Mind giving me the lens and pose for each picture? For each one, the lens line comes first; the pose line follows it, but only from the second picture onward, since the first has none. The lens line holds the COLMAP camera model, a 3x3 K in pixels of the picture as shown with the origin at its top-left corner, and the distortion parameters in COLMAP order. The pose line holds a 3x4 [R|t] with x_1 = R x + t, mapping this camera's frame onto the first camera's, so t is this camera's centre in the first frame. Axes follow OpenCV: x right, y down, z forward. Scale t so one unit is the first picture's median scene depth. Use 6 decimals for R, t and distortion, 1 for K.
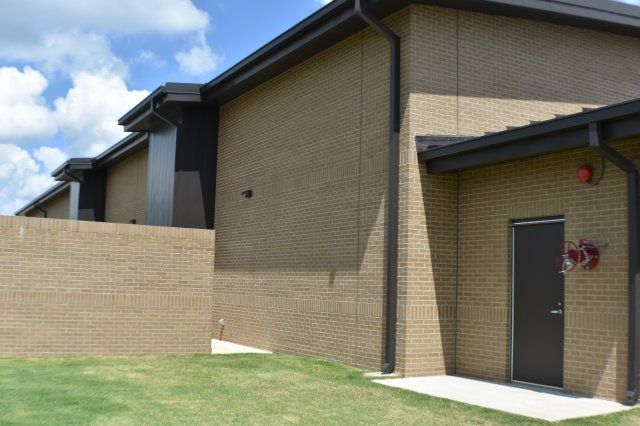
lens RADIAL K [[659.1, 0, 320.0], [0, 659.1, 213.0], [0, 0, 1]] dist [-0.158656, -0.012321]
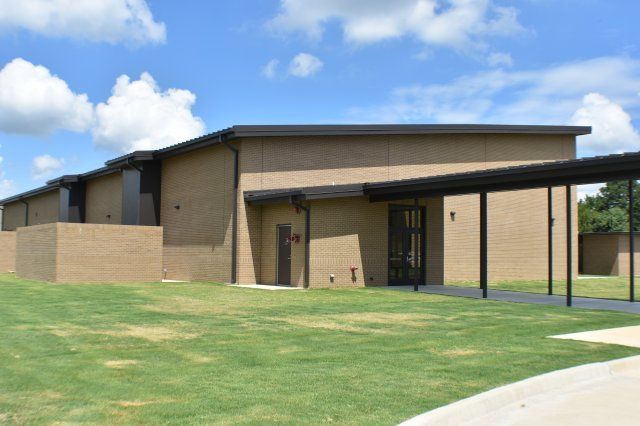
lens RADIAL K [[659.1, 0, 320.0], [0, 659.1, 213.0], [0, 0, 1]] dist [-0.158656, -0.012321]
pose [[0.994434, -0.009719, 0.104909, 0.169029], [0.005579, 0.999197, 0.039686, -0.129585], [-0.105210, -0.038879, 0.993690, -1.534957]]
